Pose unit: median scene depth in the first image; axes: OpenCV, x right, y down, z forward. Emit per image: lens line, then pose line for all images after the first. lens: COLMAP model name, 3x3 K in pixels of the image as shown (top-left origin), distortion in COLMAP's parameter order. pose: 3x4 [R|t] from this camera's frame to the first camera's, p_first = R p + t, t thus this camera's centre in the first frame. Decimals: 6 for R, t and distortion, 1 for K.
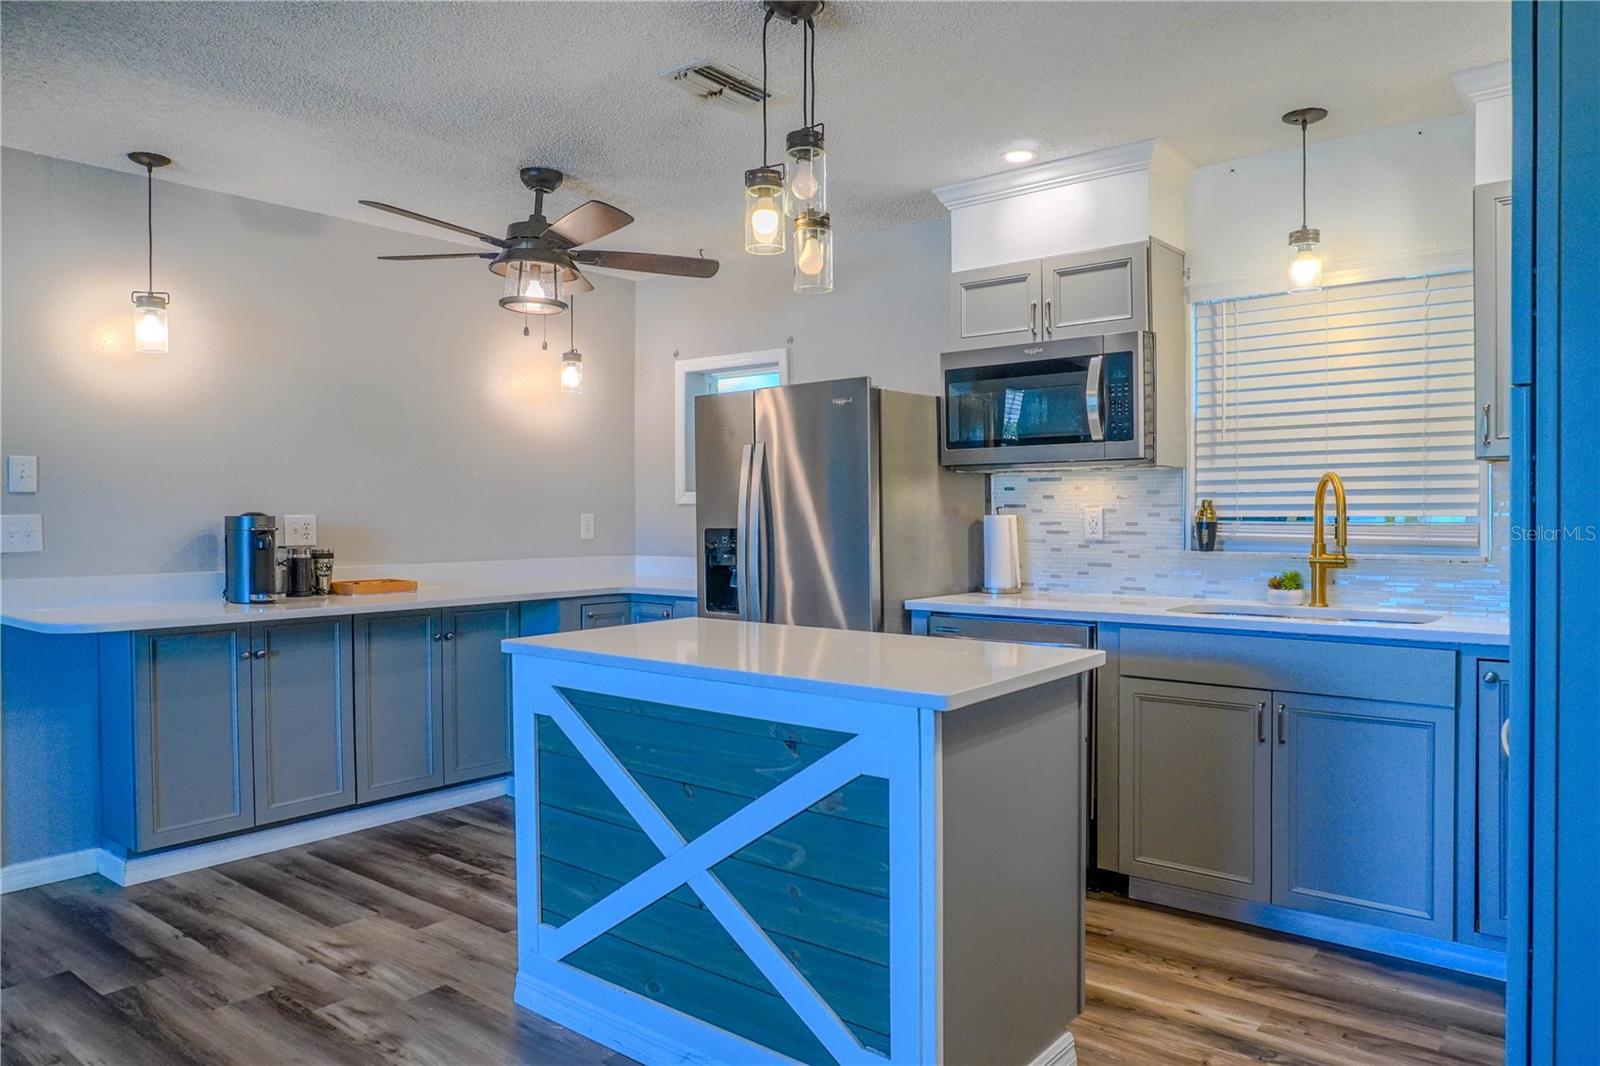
lens RADIAL K [[1078.8, 0, 794.0], [0, 1078.8, 529.6], [0, 0, 1]] dist [-0.039039, 0.016998]
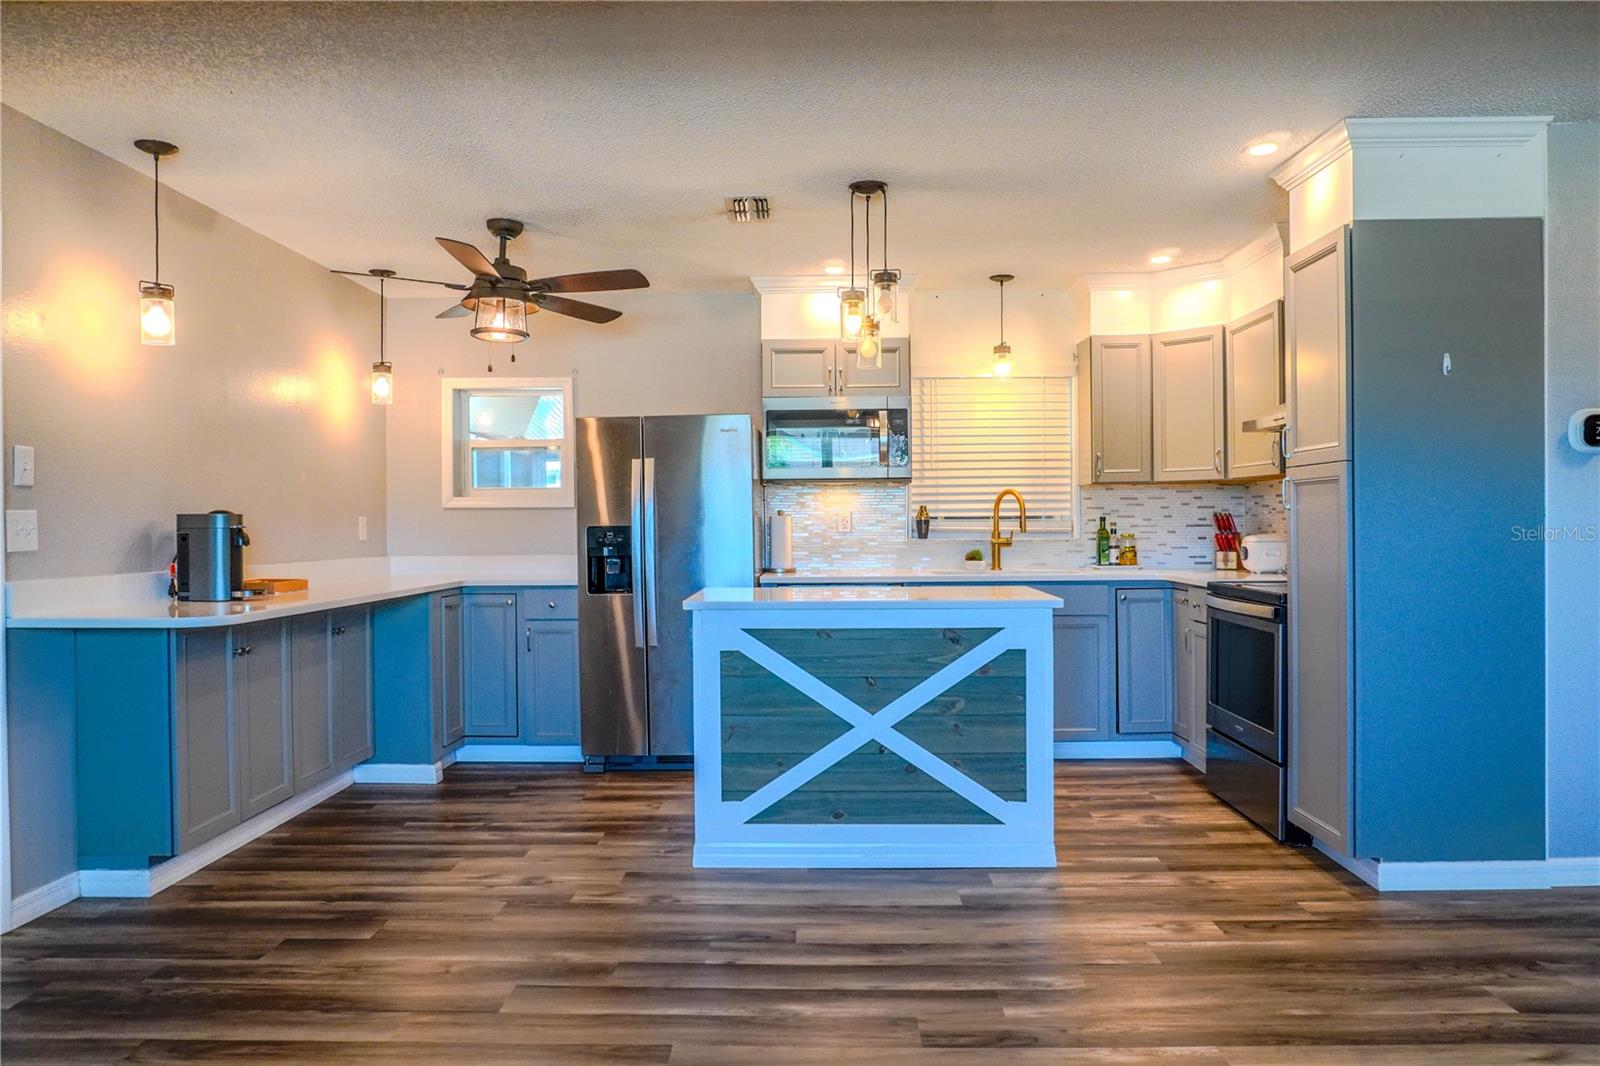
lens RADIAL K [[1078.8, 0, 801.5], [0, 1078.8, 534.5], [0, 0, 1]] dist [-0.039039, 0.016998]
pose [[0.787516, -0.008145, 0.616240, -0.761240], [0.013827, 0.999894, -0.004454, 0.019930], [-0.616139, 0.012028, 0.787546, -0.129923]]
